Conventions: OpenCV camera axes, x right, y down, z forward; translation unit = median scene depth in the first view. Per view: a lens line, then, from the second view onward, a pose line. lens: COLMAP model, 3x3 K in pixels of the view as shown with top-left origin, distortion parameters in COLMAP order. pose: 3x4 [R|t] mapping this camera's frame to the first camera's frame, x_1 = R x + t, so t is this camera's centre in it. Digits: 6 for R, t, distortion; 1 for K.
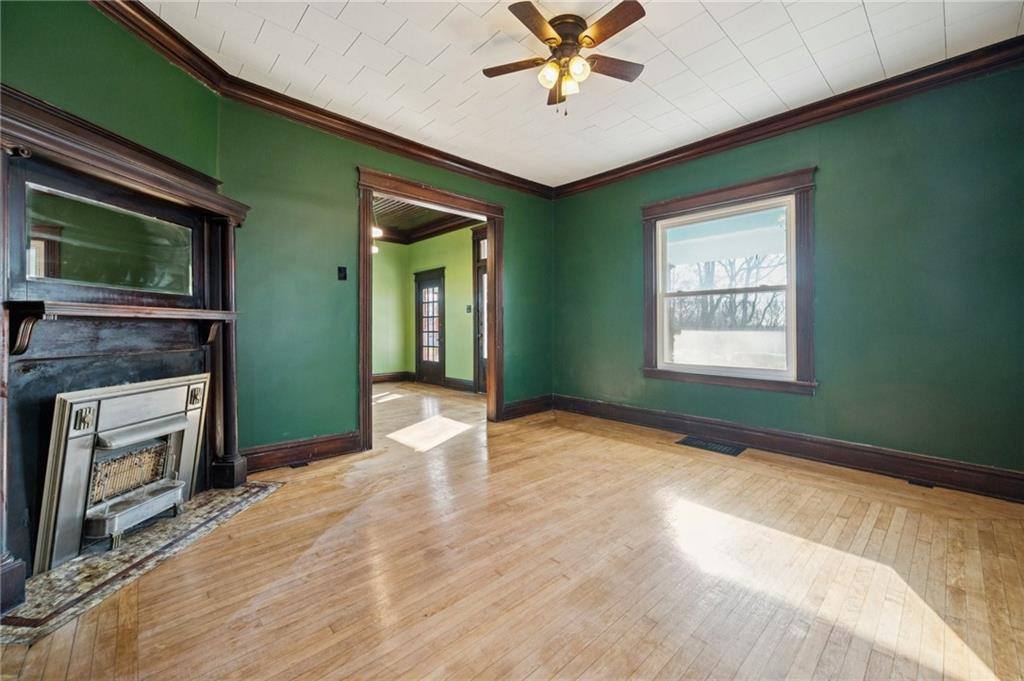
lens RADIAL K [[409.2, 0, 514.2], [0, 409.2, 322.2], [0, 0, 1]] dist [0.000922, 0.000144]
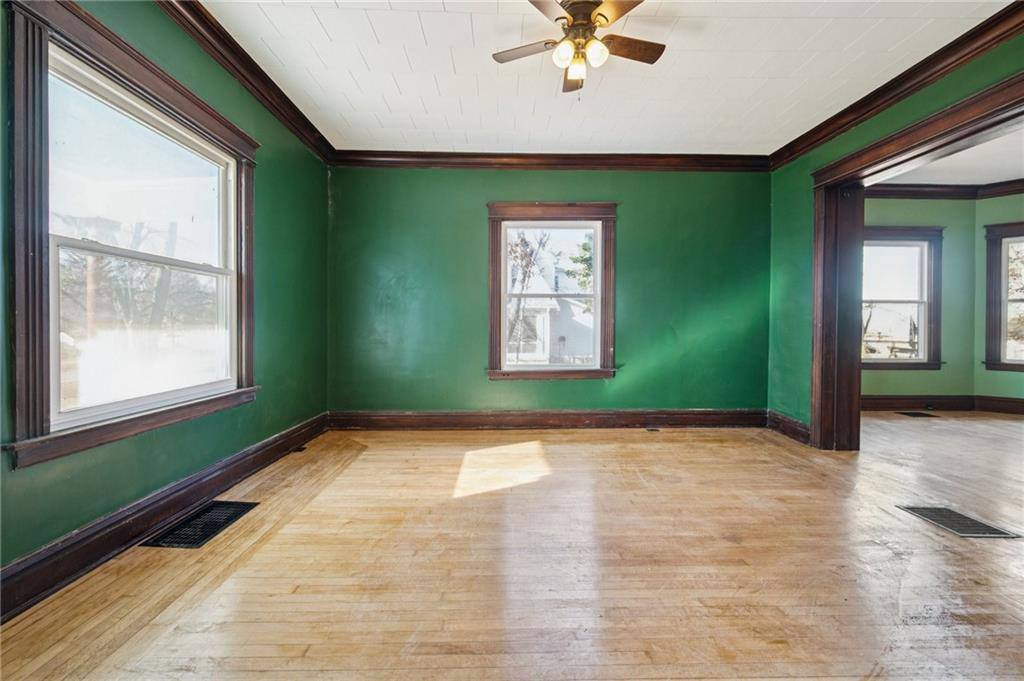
lens RADIAL K [[433.1, 0, 505.0], [0, 433.1, 323.8], [0, 0, 1]] dist [-0.000308, 0.000492]
pose [[-0.745970, -0.000869, 0.665979, -0.409531], [-0.011947, 0.999856, -0.012076, 0.023771], [-0.665873, -0.016965, -0.745873, 1.817791]]
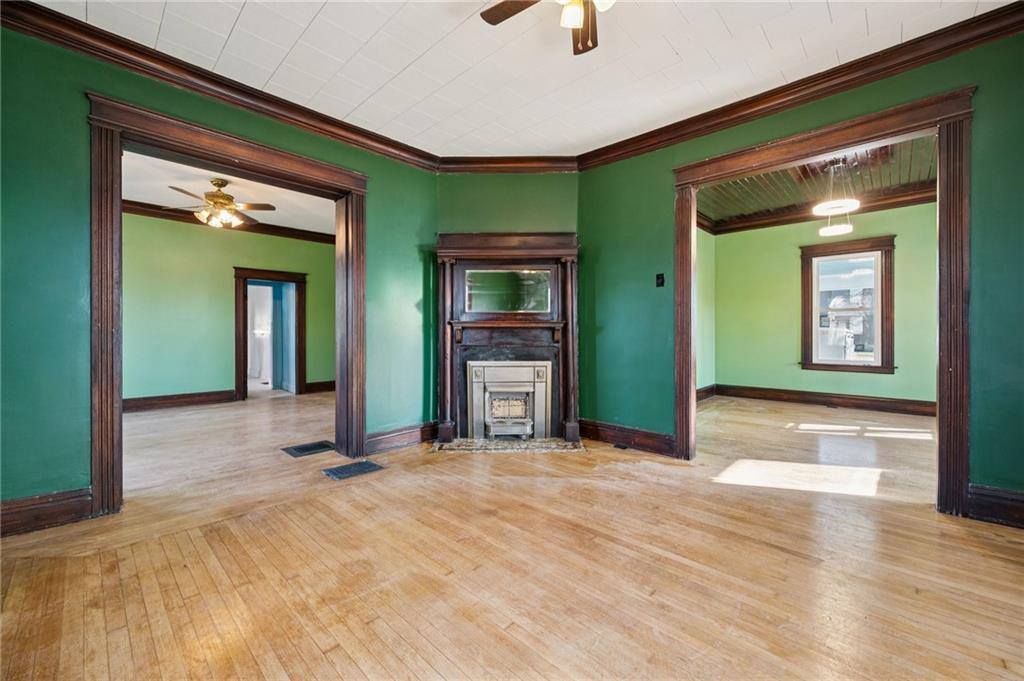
lens RADIAL K [[404.0, 0, 512.2], [0, 404.0, 335.0], [0, 0, 1]] dist [-0.000420, -0.000077]
pose [[0.069713, 0.006262, -0.997547, 0.840478], [0.012343, 0.999898, 0.007140, 0.012198], [0.997491, -0.012810, 0.069628, 0.800998]]
